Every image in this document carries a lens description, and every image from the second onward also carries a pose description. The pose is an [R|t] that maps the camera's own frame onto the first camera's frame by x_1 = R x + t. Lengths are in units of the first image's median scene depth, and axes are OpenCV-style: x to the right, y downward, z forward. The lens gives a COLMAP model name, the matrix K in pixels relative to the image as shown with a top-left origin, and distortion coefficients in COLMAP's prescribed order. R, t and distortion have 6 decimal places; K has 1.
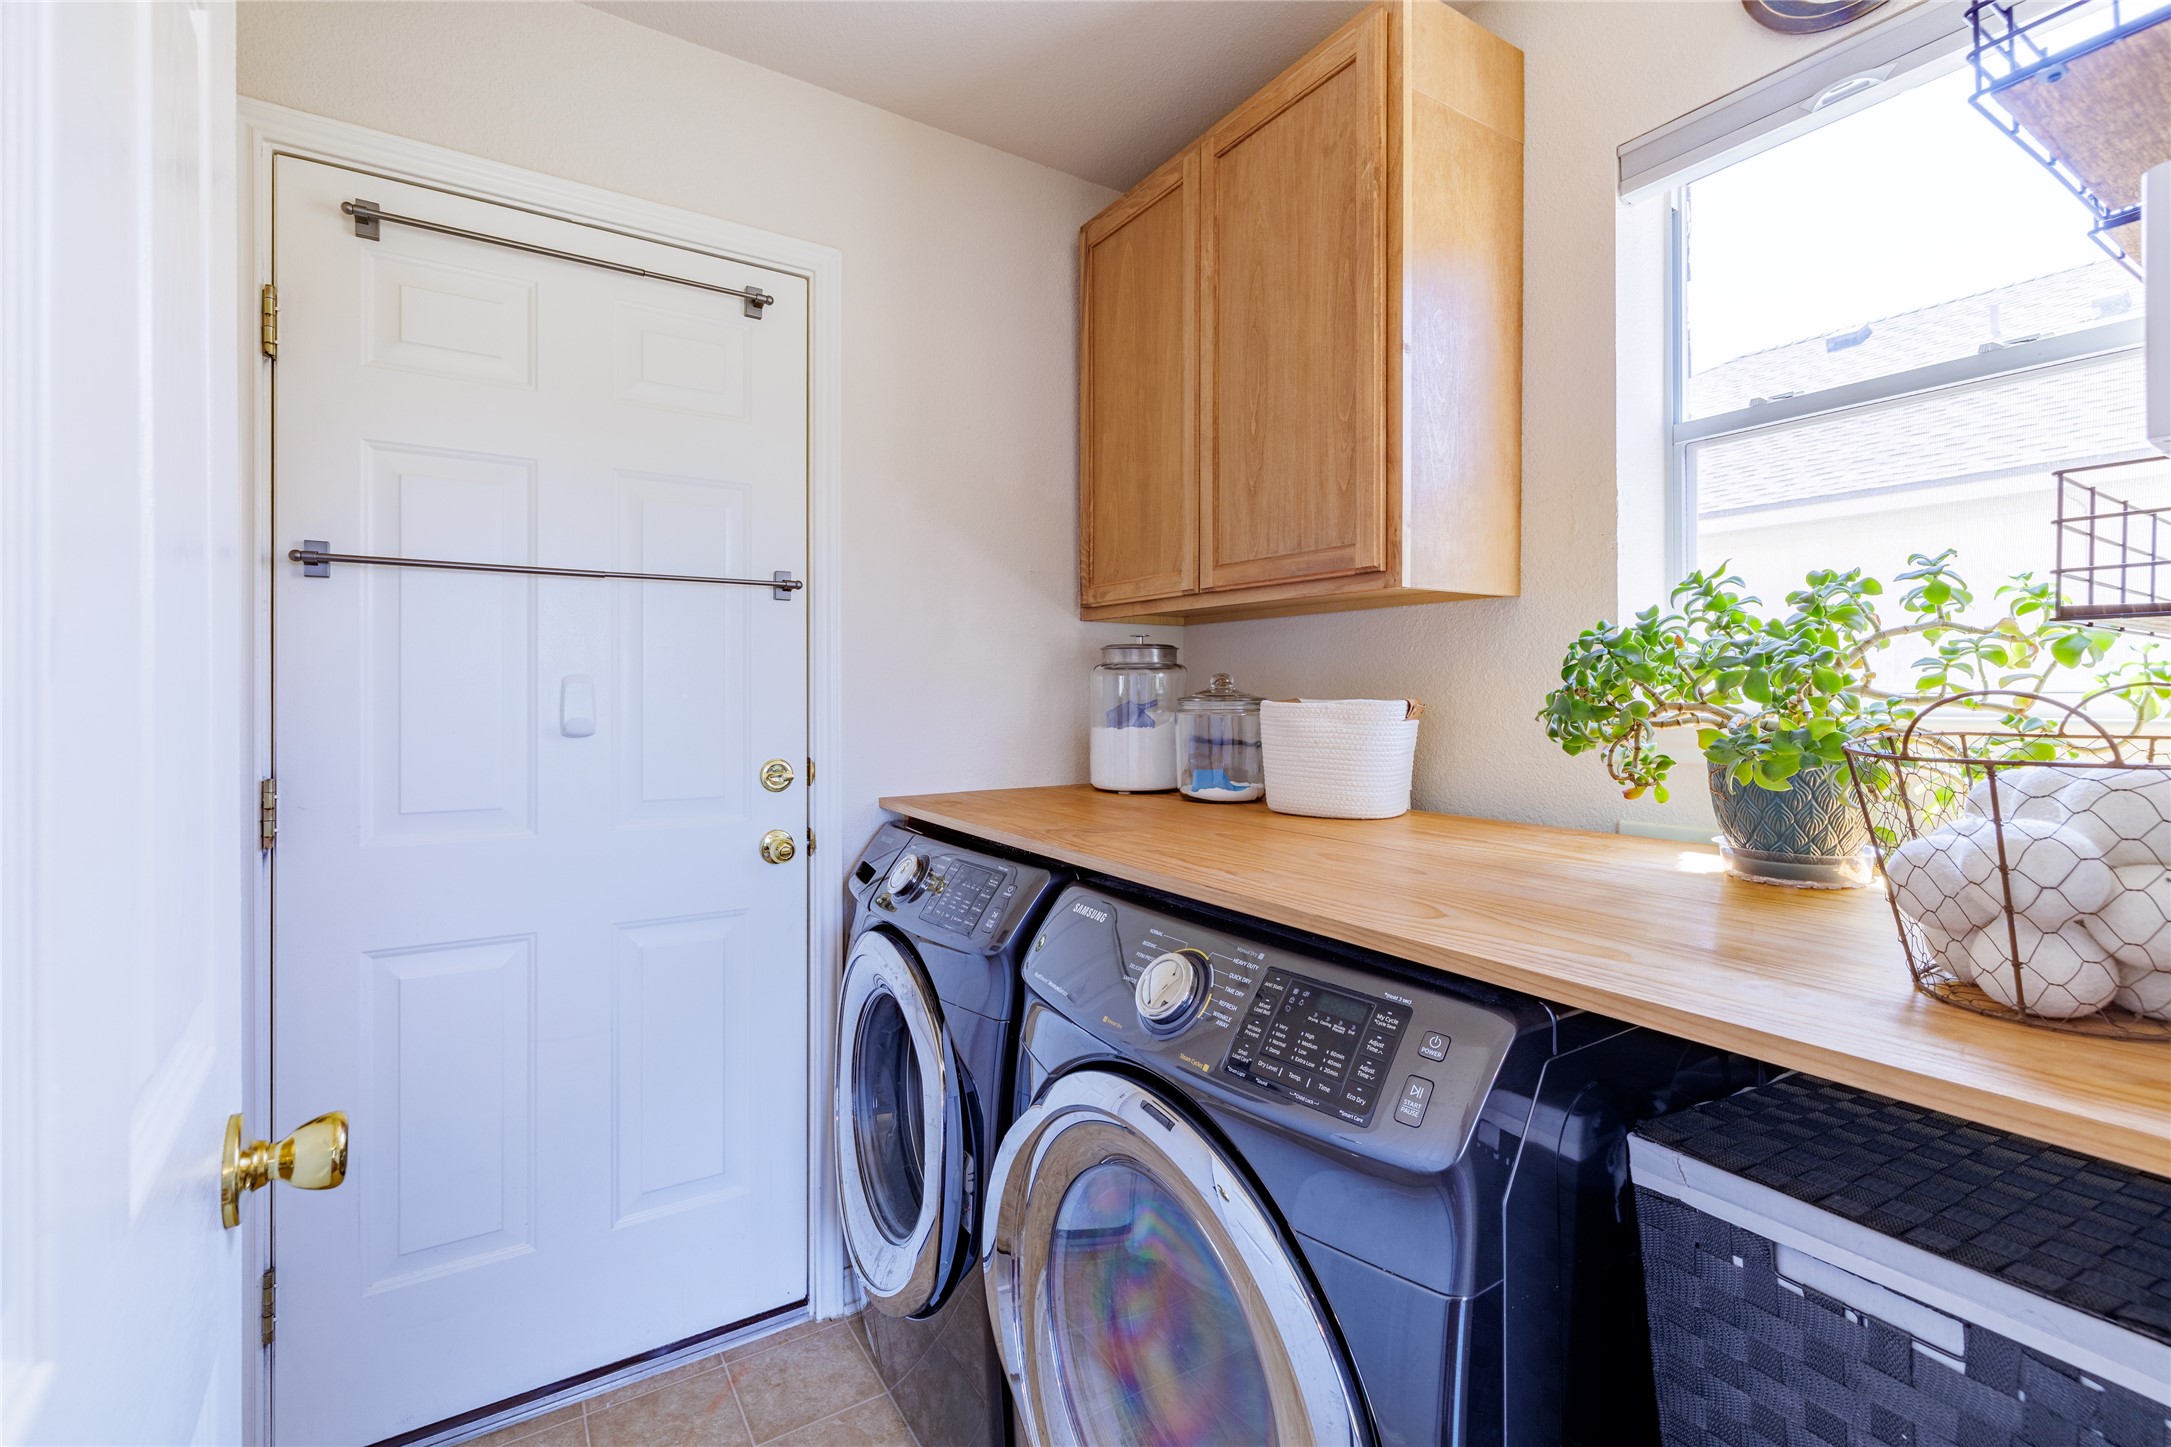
lens RADIAL K [[946.2, 0, 1088.3], [0, 946.2, 709.1], [0, 0, 1]] dist [0.000367, 0.000300]
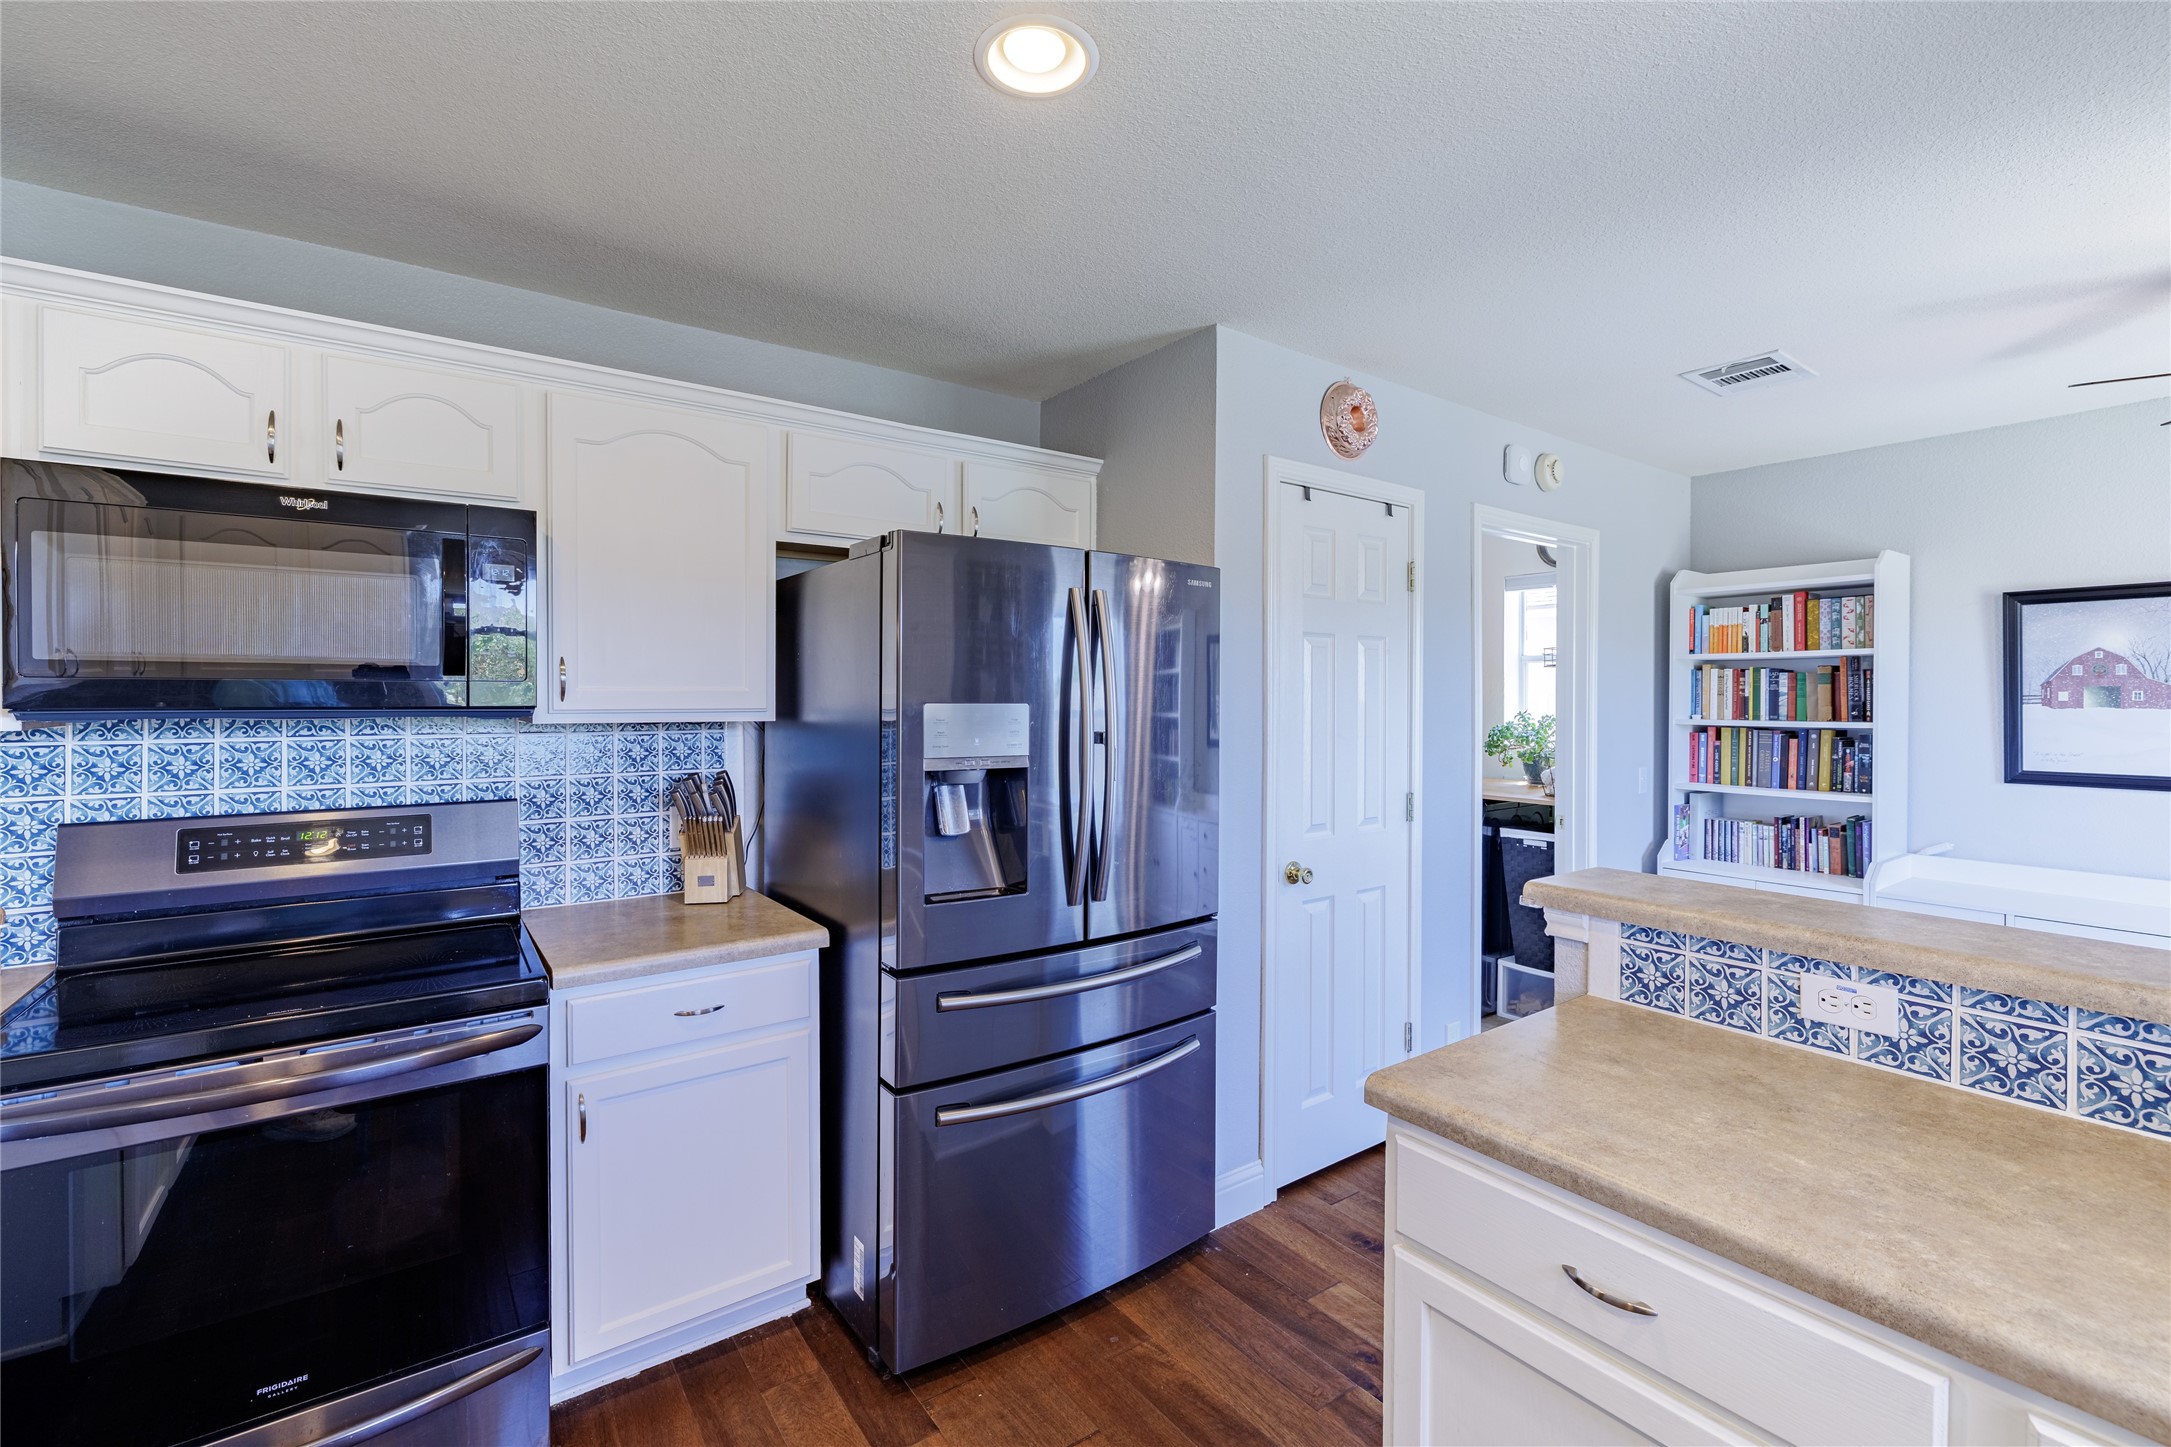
lens RADIAL K [[946.2, 0, 1088.3], [0, 946.2, 709.1], [0, 0, 1]] dist [0.000367, 0.000300]
pose [[0.998173, 0.000955, 0.060419, -1.655304], [-0.001411, 0.999971, 0.007508, -0.204793], [-0.060410, -0.007580, 0.998145, -3.344708]]
